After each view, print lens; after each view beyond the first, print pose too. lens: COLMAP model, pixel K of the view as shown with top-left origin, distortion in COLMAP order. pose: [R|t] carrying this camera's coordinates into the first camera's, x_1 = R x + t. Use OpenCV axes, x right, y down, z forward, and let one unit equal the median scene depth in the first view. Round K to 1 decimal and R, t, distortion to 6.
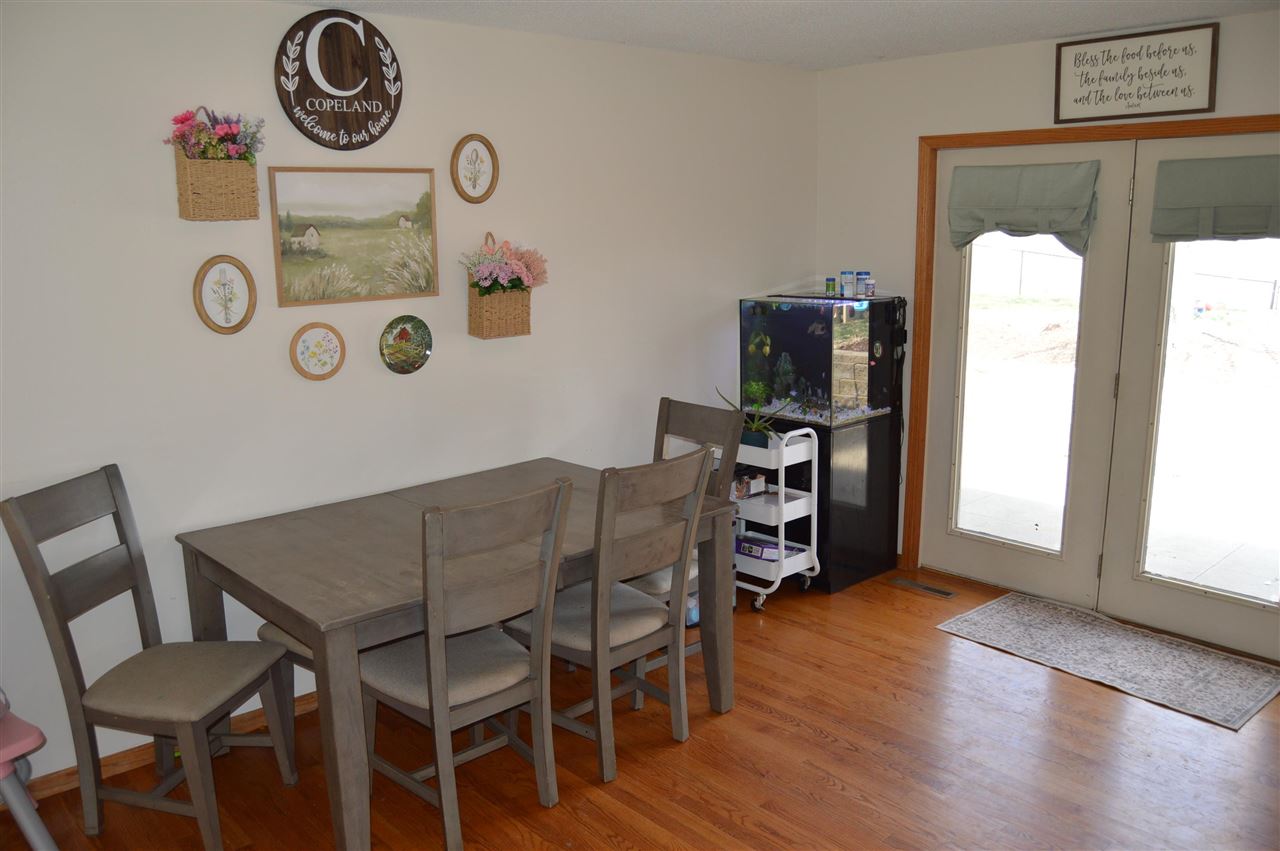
lens RADIAL K [[1013.1, 0, 638.6], [0, 1013.1, 425.2], [0, 0, 1]] dist [-0.089207, 0.036272]
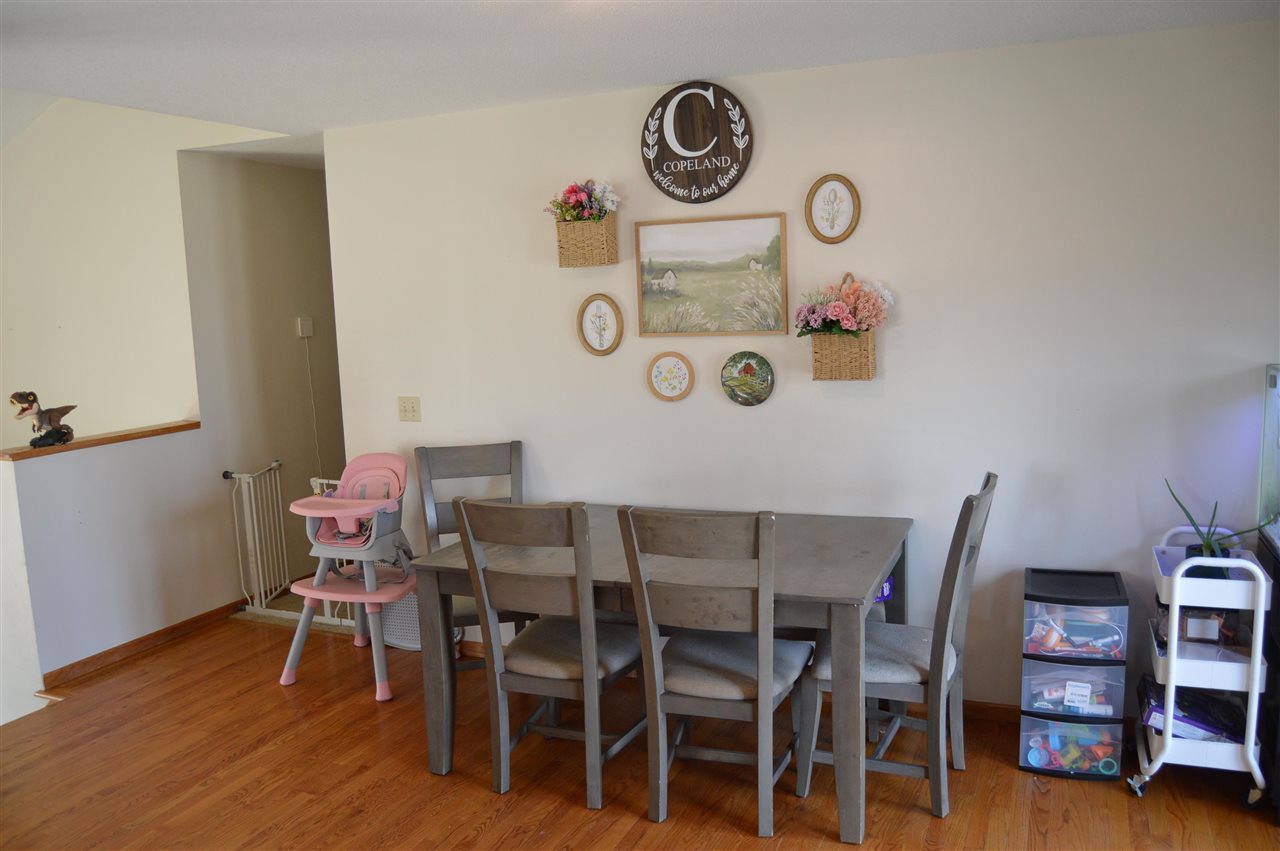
lens RADIAL K [[1013.1, 0, 638.2], [0, 1013.1, 427.8], [0, 0, 1]] dist [-0.089207, 0.036272]
pose [[0.425170, 0.120597, -0.897043, 0.731754], [-0.150055, 0.986761, 0.061537, -0.081920], [0.892588, 0.108442, 0.437637, 0.458749]]
